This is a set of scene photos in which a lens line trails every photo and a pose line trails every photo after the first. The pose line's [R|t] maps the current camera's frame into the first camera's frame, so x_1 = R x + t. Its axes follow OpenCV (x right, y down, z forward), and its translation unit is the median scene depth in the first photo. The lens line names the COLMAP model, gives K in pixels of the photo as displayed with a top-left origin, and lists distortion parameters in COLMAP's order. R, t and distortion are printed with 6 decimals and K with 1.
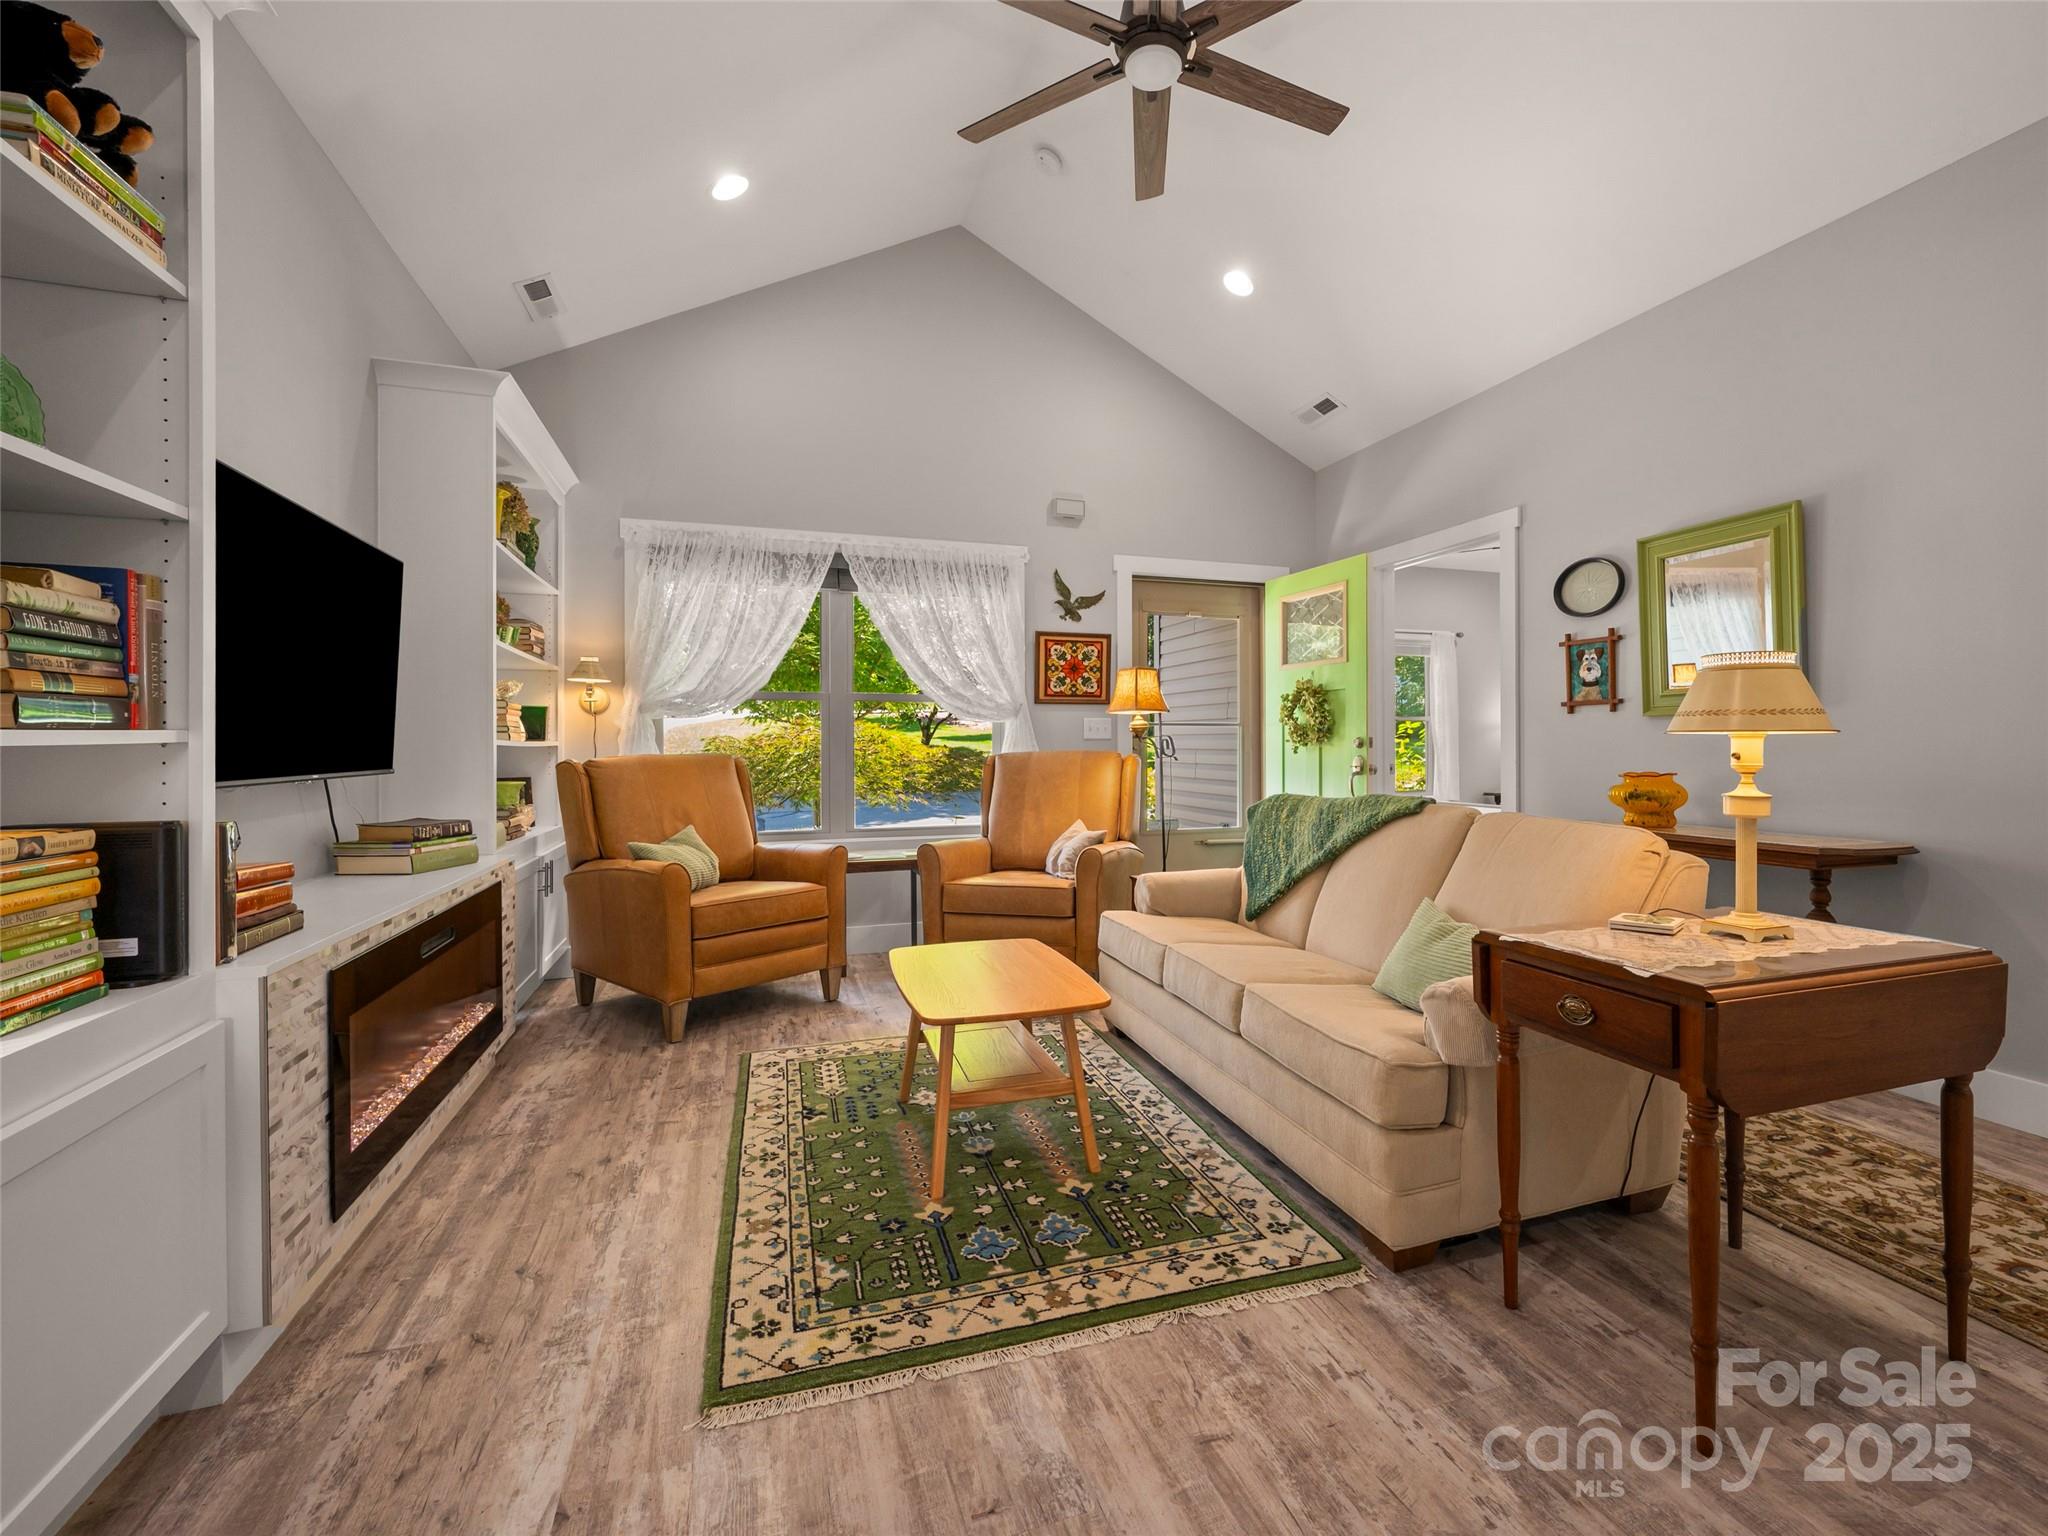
lens RADIAL K [[932.6, 0, 1119.8], [0, 932.6, 746.1], [0, 0, 1]] dist [-0.003014, 0.001308]
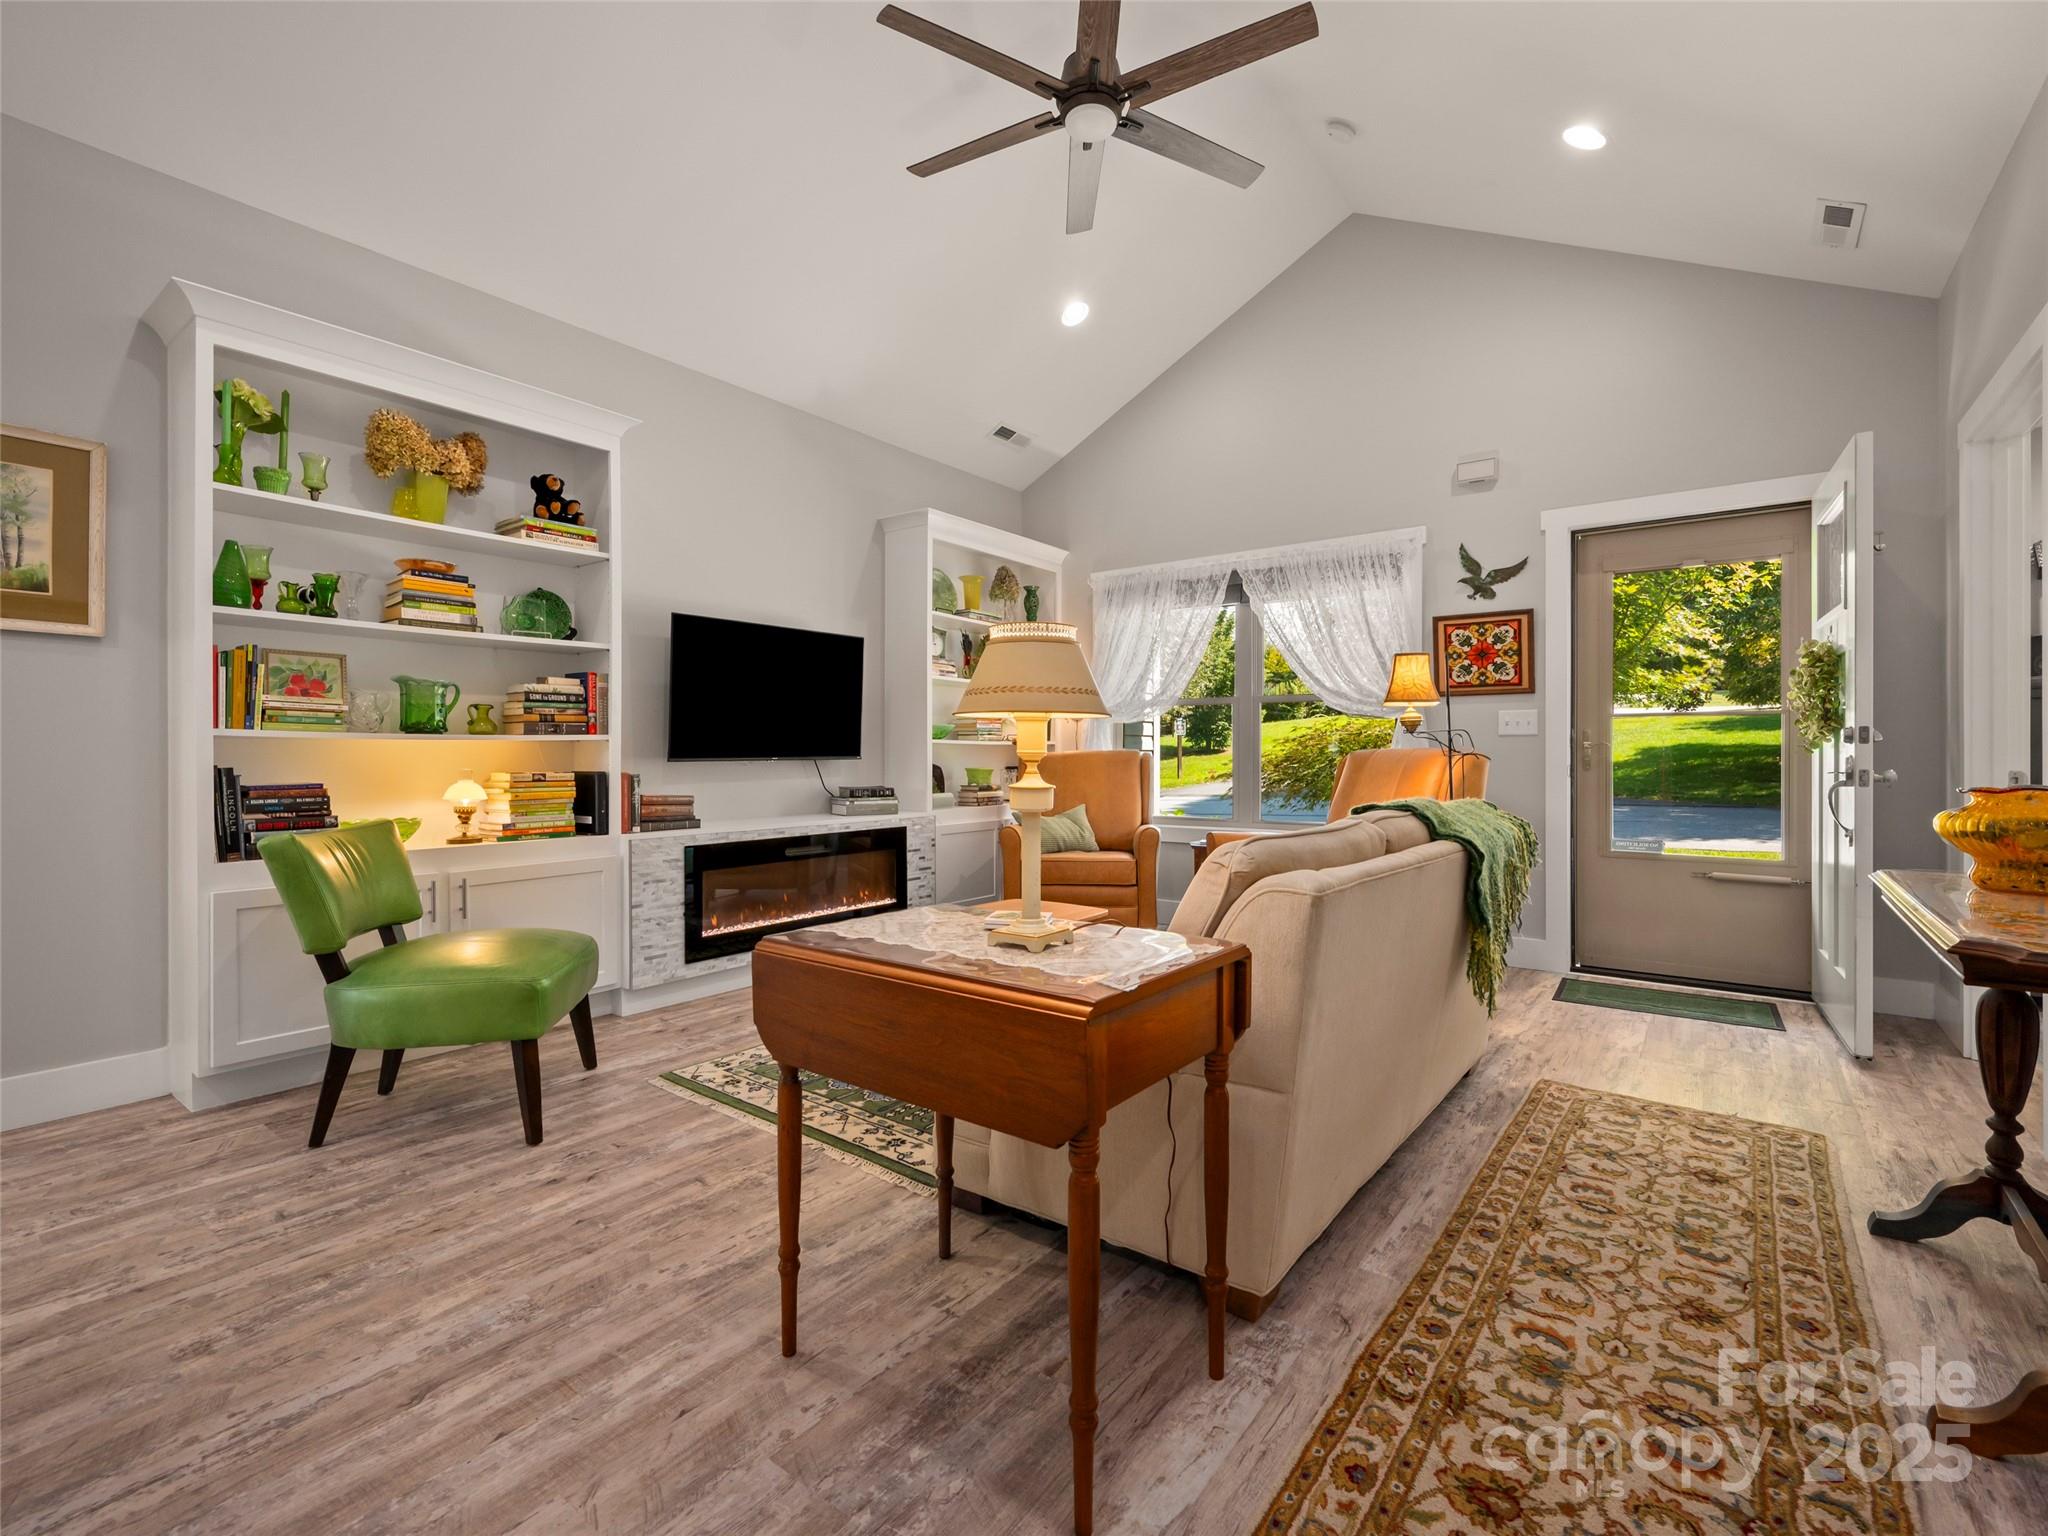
lens RADIAL K [[932.6, 0, 1008.3], [0, 932.6, 752.5], [0, 0, 1]] dist [-0.003014, 0.001308]
pose [[0.528870, 0.003194, -0.848697, 1.003356], [-0.000190, 0.999993, 0.003645, 0.012346], [0.848703, -0.001766, 0.528868, 0.363096]]
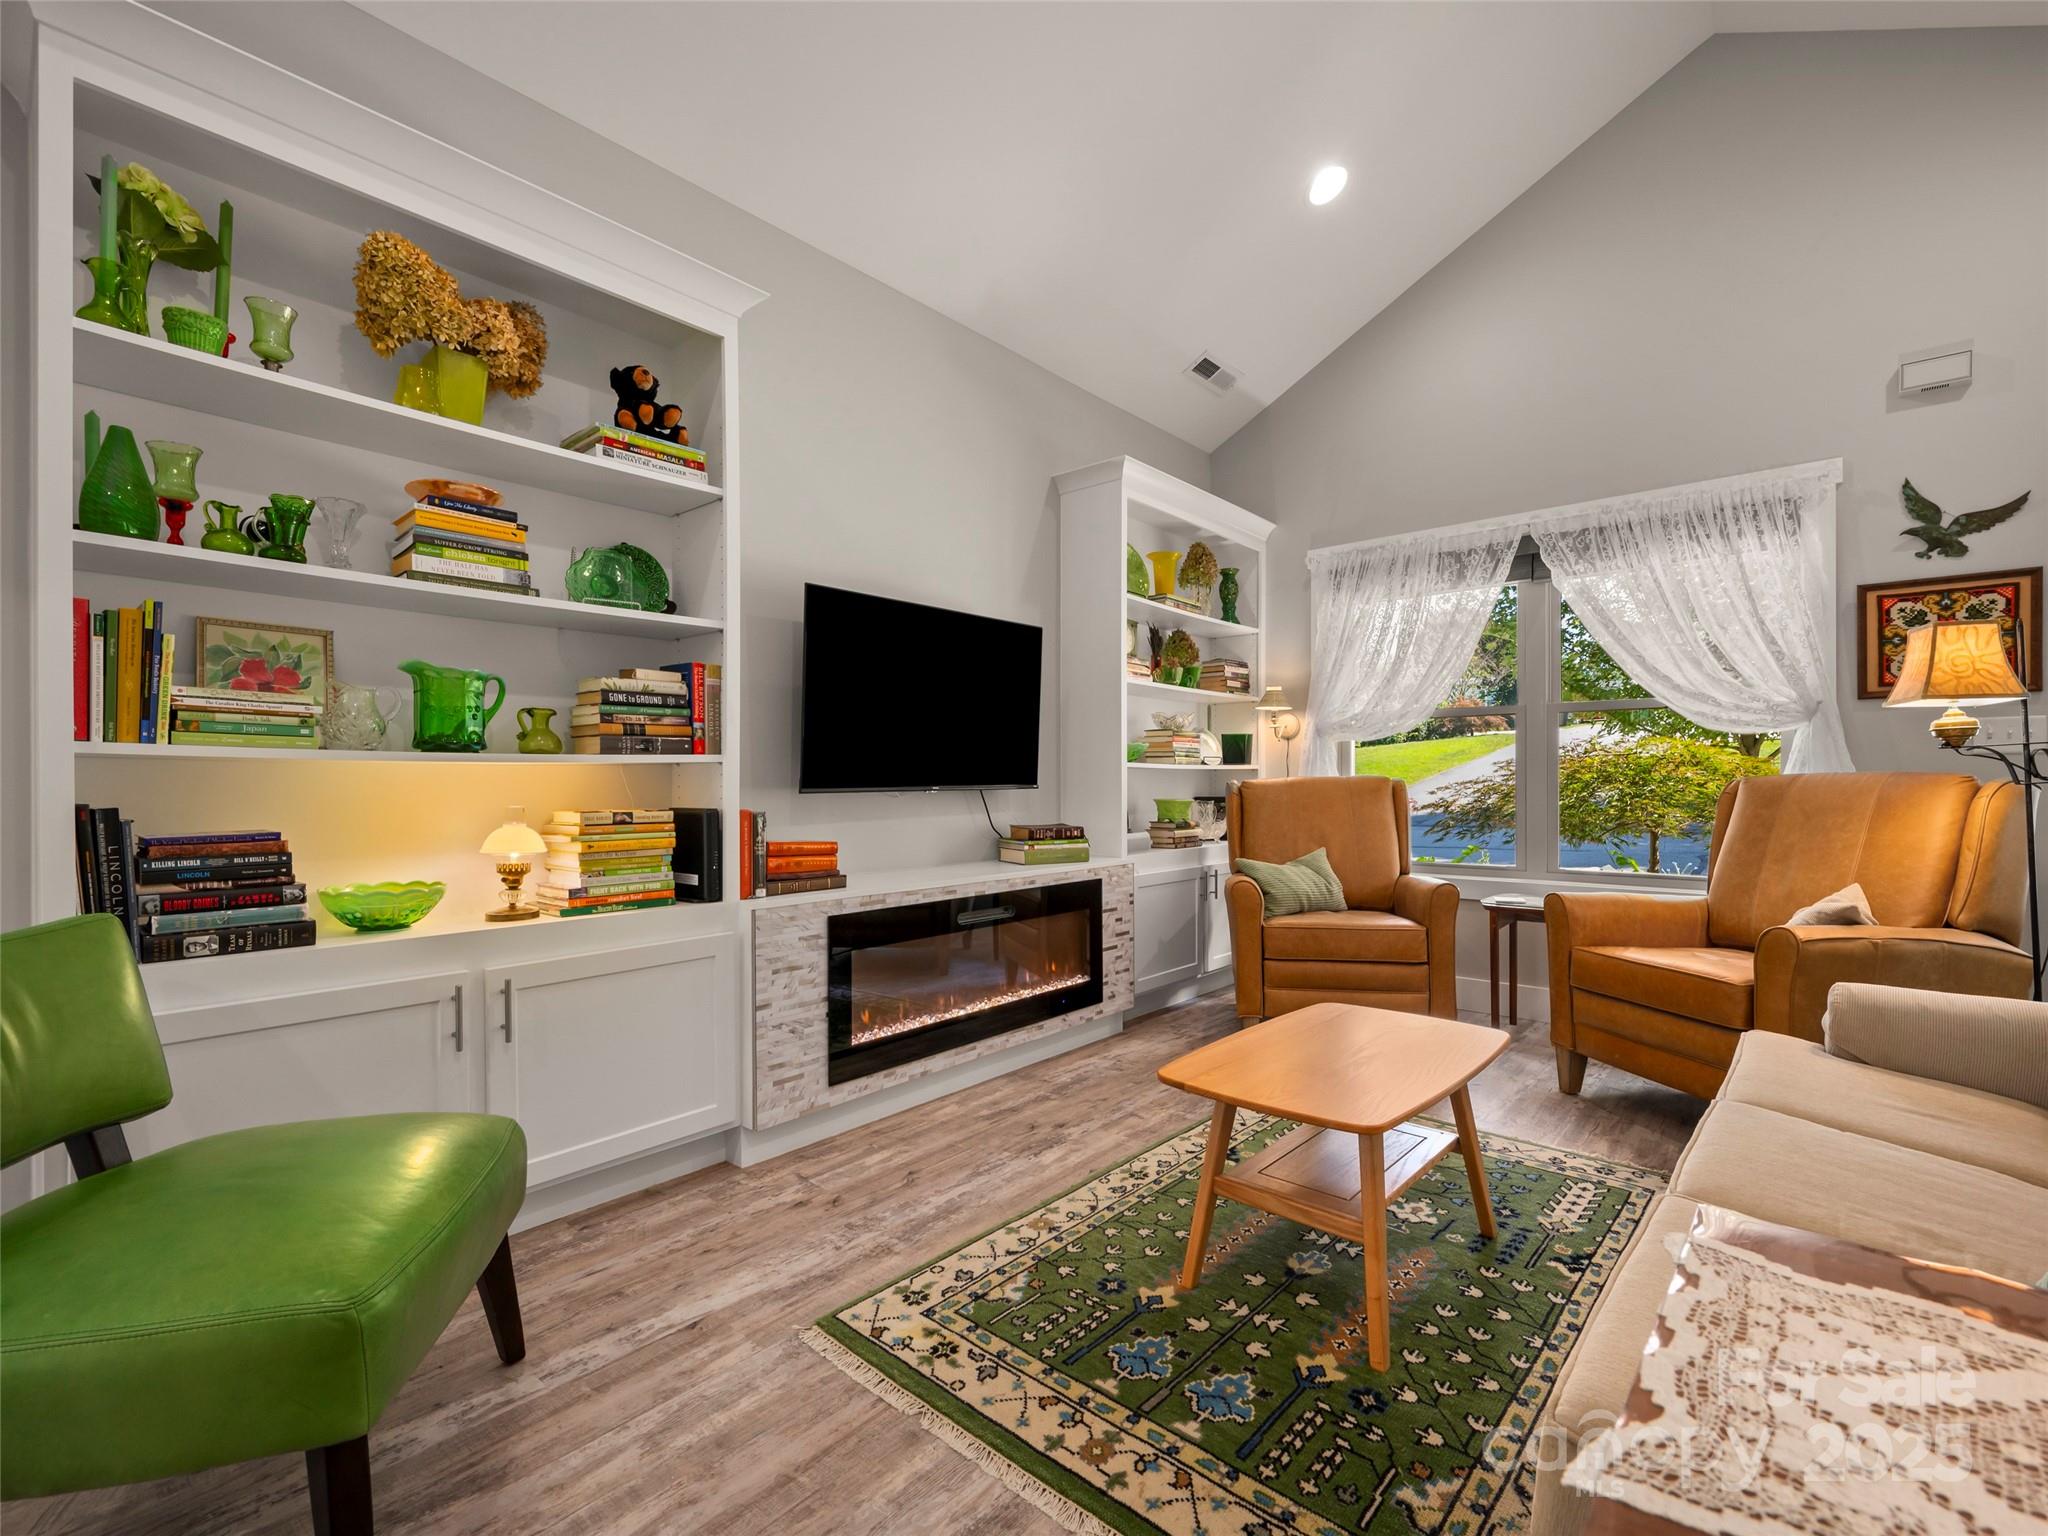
lens RADIAL K [[932.6, 0, 1020.2], [0, 932.6, 777.5], [0, 0, 1]] dist [-0.003014, 0.001308]
pose [[0.468765, 0.001771, -0.883321, 0.443909], [0.001276, 0.999996, 0.002682, 0.012142], [0.883322, -0.002385, 0.468761, 0.420451]]
